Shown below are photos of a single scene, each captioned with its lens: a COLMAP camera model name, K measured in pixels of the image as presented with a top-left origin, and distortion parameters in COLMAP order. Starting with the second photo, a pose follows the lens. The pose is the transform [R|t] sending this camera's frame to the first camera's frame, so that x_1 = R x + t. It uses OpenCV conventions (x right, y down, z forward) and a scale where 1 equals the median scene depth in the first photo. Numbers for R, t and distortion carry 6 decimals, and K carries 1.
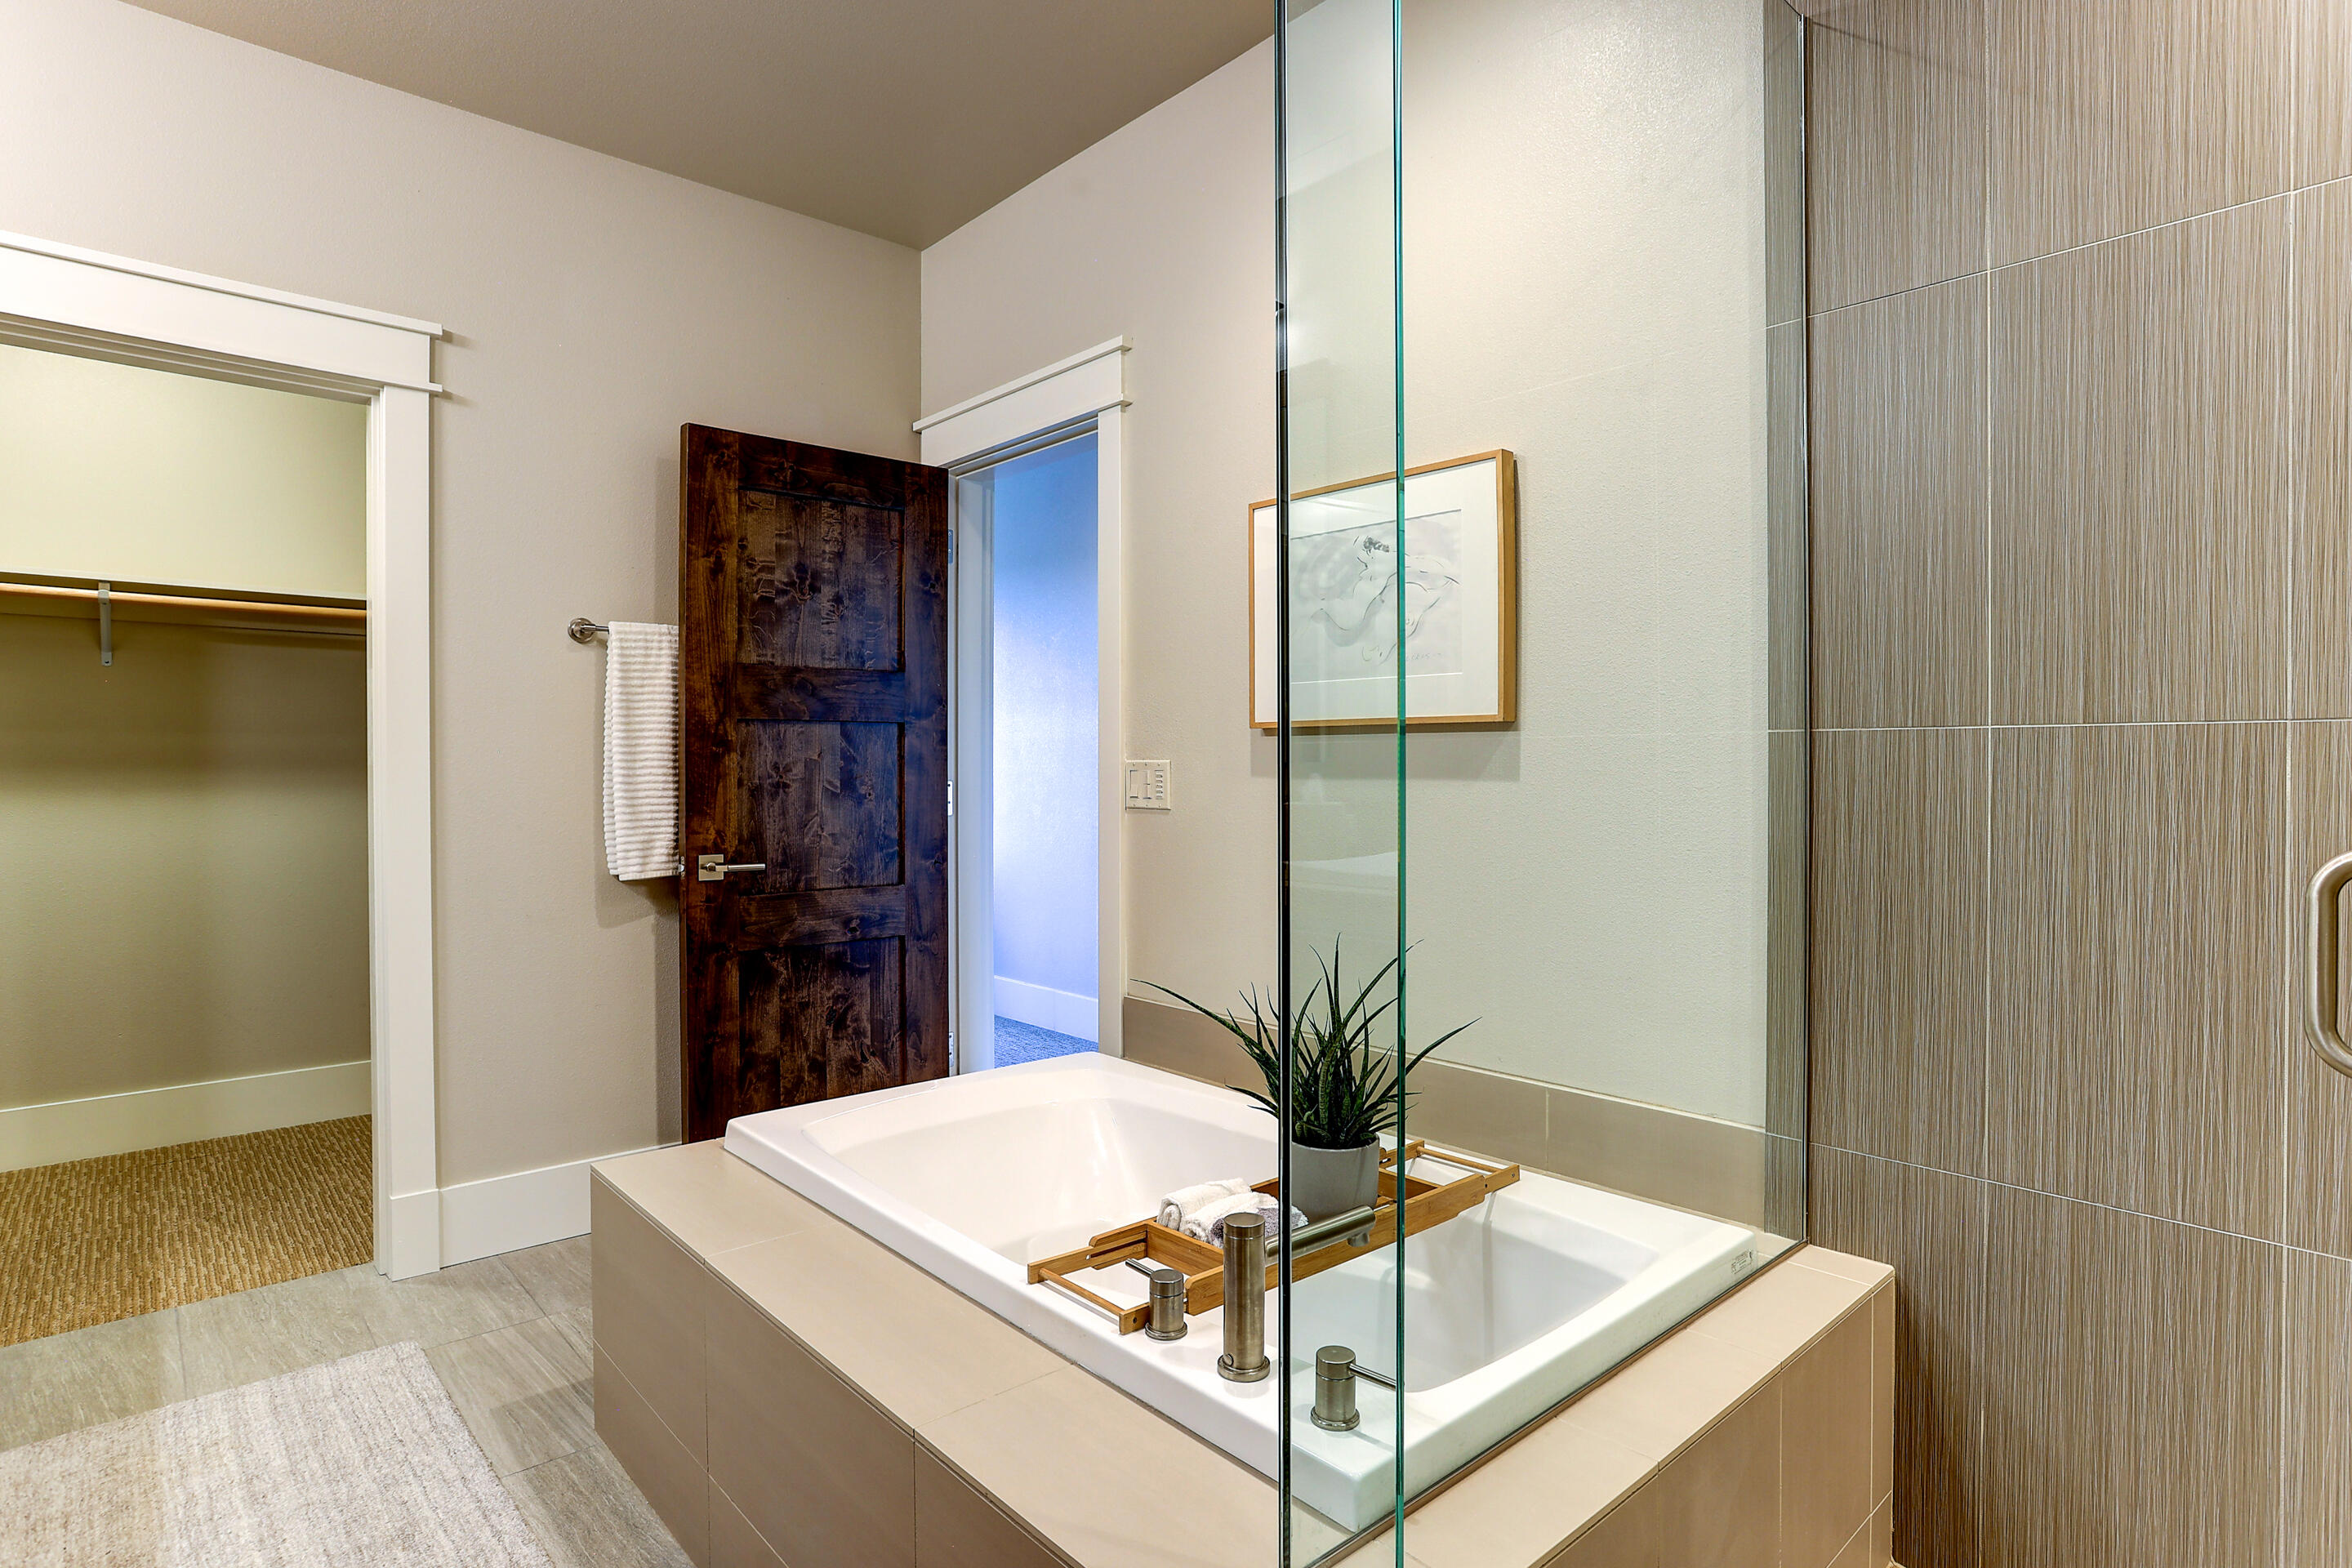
lens RADIAL K [[1206.7, 0, 1207.0], [0, 1206.7, 769.2], [0, 0, 1]] dist [-0.070604, 0.041339]
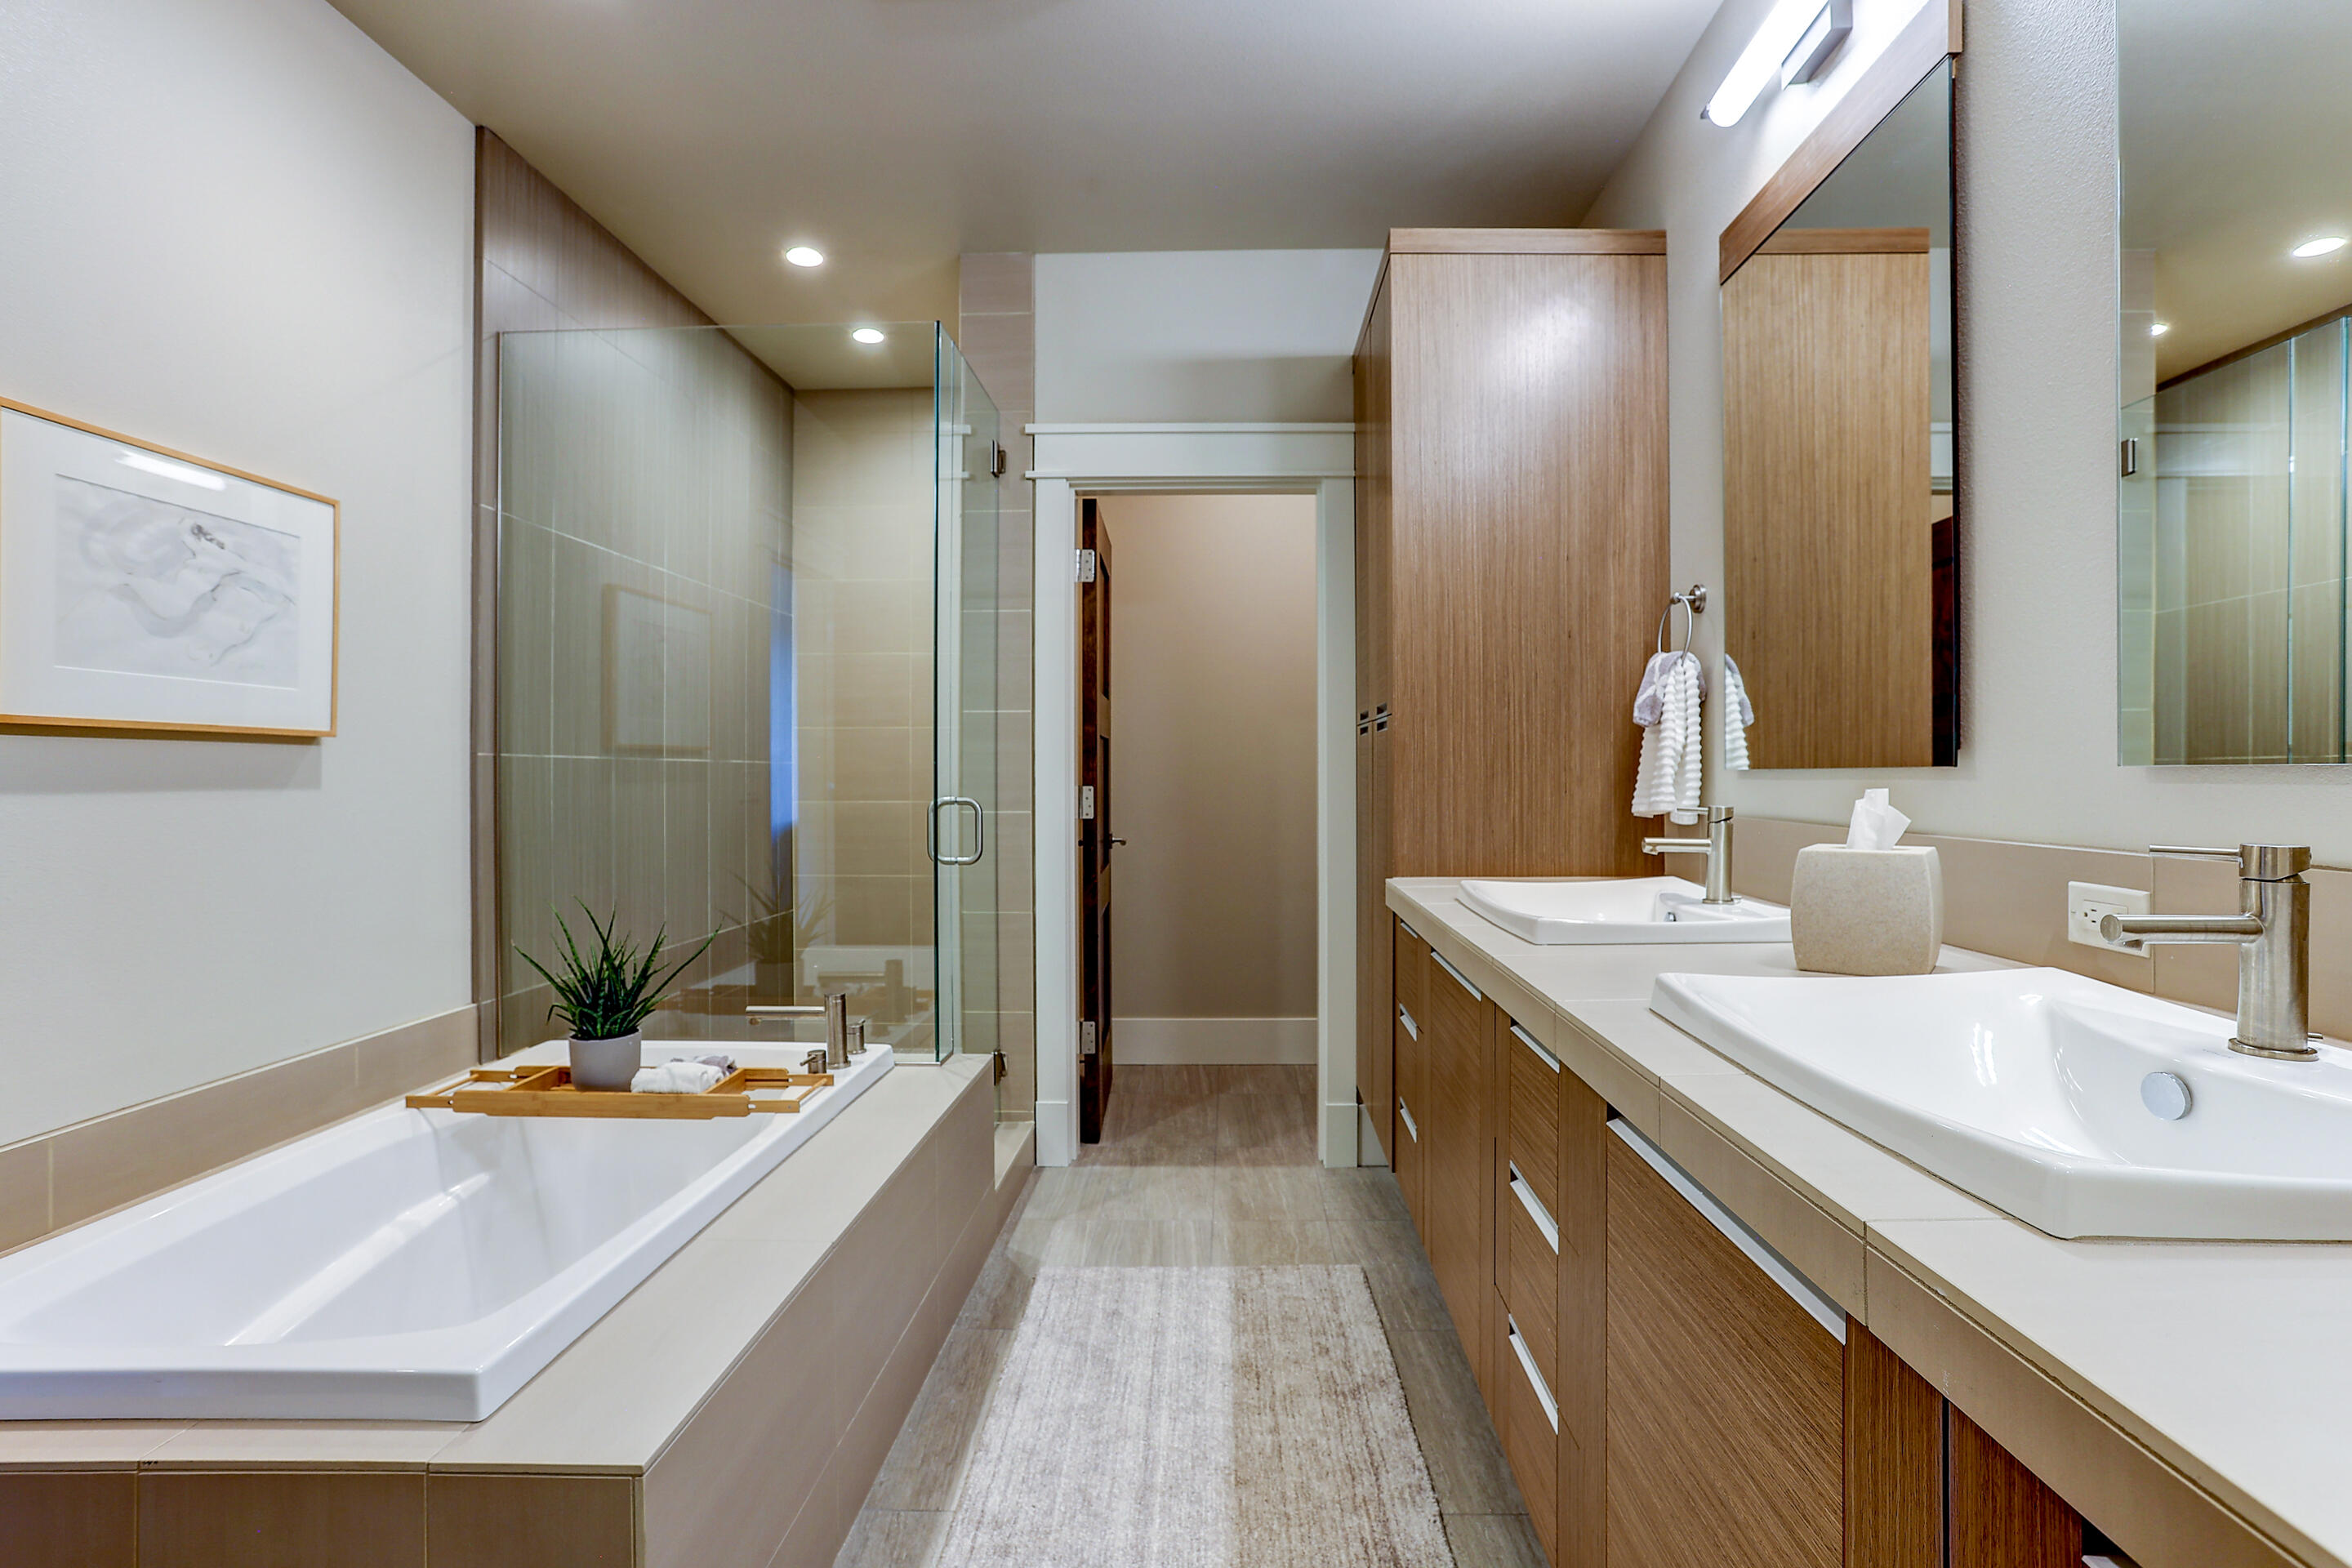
lens RADIAL K [[1148.4, 0, 1181.9], [0, 1148.4, 773.9], [0, 0, 1]] dist [-0.048742, 0.026923]
pose [[-0.700226, 0.002483, 0.713917, -1.026686], [0.005949, 0.999980, 0.002357, -0.003557], [-0.713896, 0.005898, -0.700227, 1.115681]]
